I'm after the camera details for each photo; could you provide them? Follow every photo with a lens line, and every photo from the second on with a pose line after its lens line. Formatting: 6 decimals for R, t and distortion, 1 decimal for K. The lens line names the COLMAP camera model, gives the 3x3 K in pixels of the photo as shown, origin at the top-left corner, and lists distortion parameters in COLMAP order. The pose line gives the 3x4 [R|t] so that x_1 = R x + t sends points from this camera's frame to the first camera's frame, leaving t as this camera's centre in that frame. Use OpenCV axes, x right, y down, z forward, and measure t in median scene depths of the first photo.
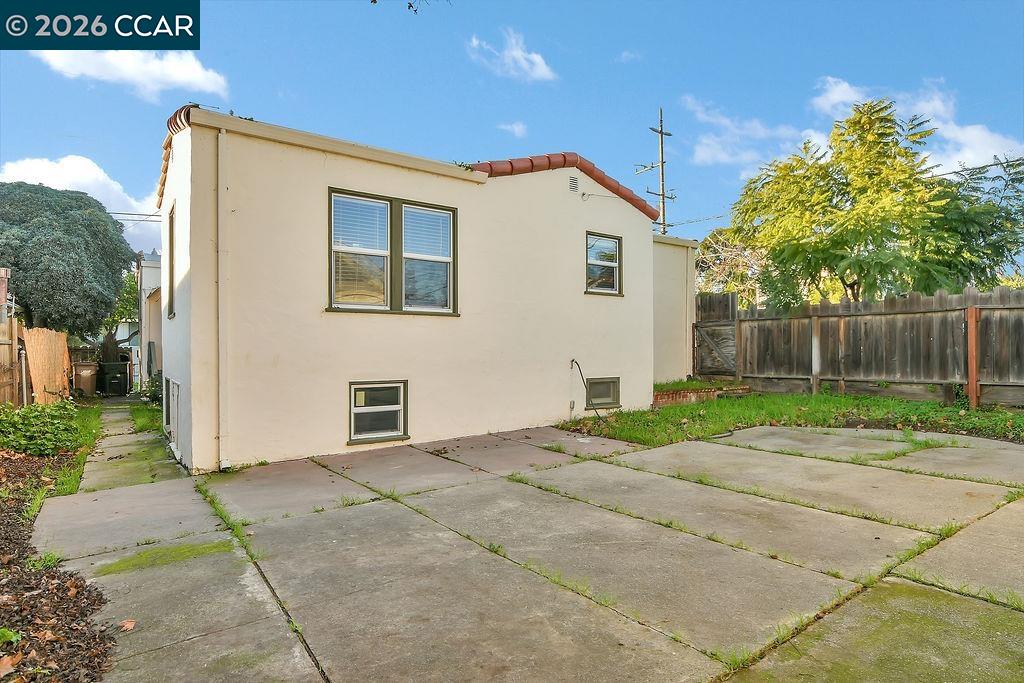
lens RADIAL K [[555.0, 0, 518.8], [0, 555.0, 348.6], [0, 0, 1]] dist [-0.015188, 0.000533]
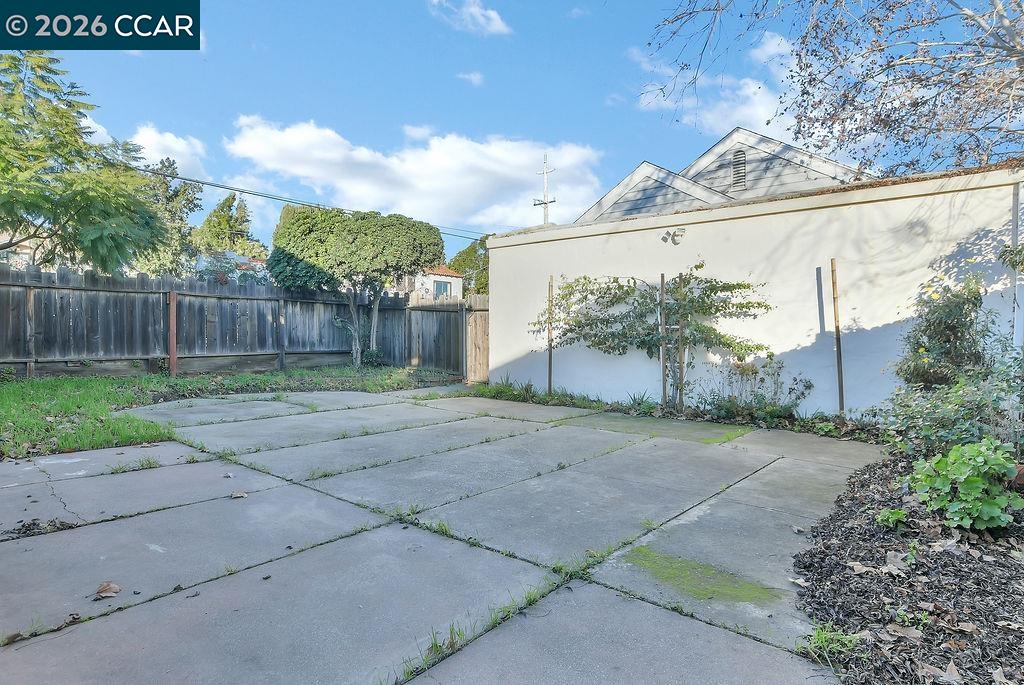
lens RADIAL K [[598.6, 0, 516.8], [0, 598.6, 343.3], [0, 0, 1]] dist [-0.041351, -0.000382]
pose [[-0.263377, -0.002720, 0.964689, -0.955429], [-0.003093, 0.999993, 0.001975, 0.048780], [-0.964688, -0.002464, -0.263383, 1.026446]]
